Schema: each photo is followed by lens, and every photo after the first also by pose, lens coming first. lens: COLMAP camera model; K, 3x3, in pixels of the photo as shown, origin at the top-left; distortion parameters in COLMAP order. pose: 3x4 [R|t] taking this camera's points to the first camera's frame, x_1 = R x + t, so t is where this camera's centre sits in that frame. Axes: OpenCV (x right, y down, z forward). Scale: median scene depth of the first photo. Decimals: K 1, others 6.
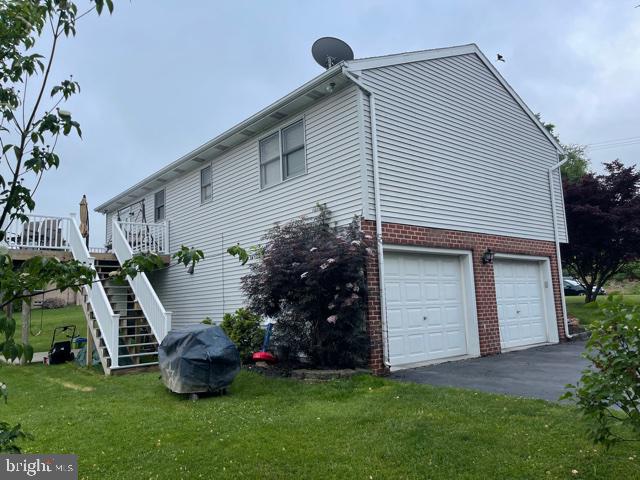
lens RADIAL K [[478.9, 0, 320.0], [0, 478.9, 240.0], [0, 0, 1]] dist [0.004914, 0.002230]
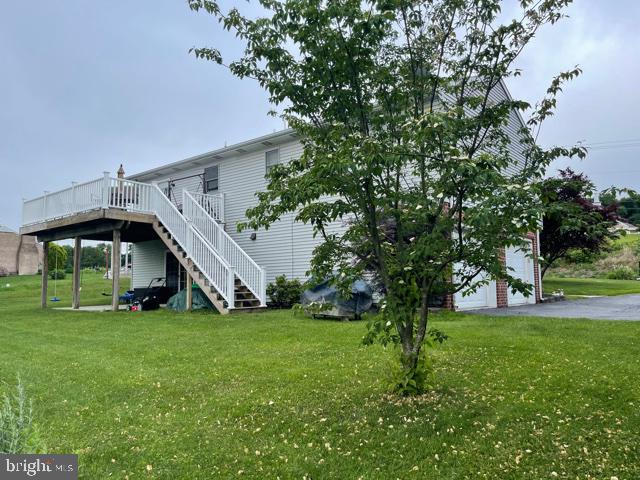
lens RADIAL K [[480.0, 0, 320.0], [0, 480.0, 240.0], [0, 0, 1]] dist [0.098905, -0.129727]
pose [[0.982305, 0.046691, 0.181374, -0.358189], [-0.052557, 0.998235, 0.027666, 0.032808], [-0.179762, -0.036709, 0.983025, -0.226261]]
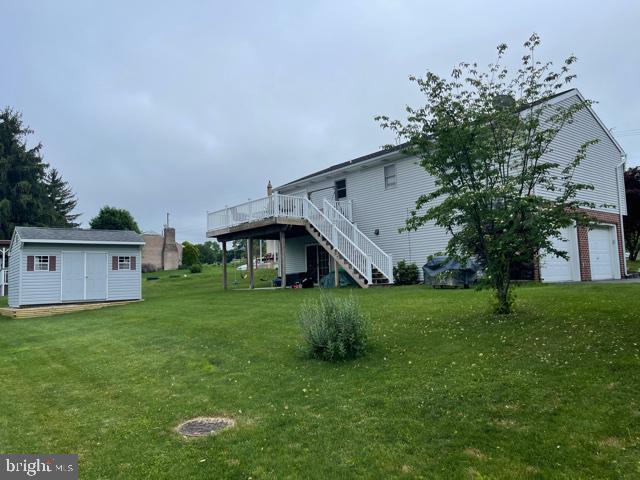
lens RADIAL K [[480.0, 0, 320.0], [0, 480.0, 240.0], [0, 0, 1]] dist [0.098905, -0.129727]
pose [[0.999964, 0.005618, -0.006380, -0.492913], [-0.005287, 0.998696, 0.050783, 0.011933], [0.006657, -0.050747, 0.998689, -0.618838]]
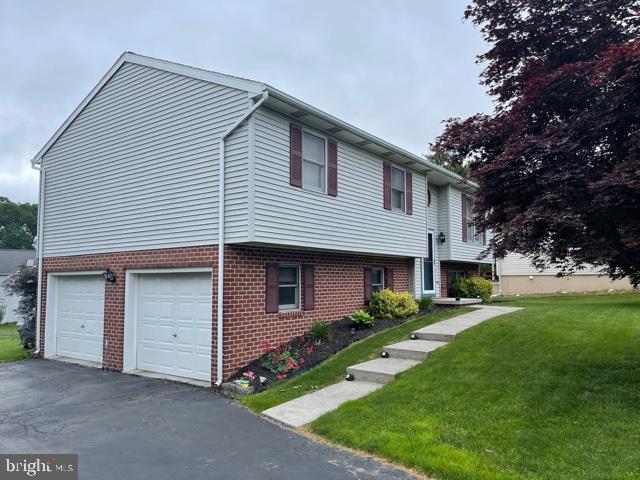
lens RADIAL K [[480.0, 0, 320.0], [0, 480.0, 240.0], [0, 0, 1]] dist [0.098905, -0.129727]
pose [[0.232370, -0.124620, -0.964611, 1.290191], [0.055021, 0.991854, -0.114885, 0.093092], [0.971070, -0.026378, 0.237334, 1.031633]]
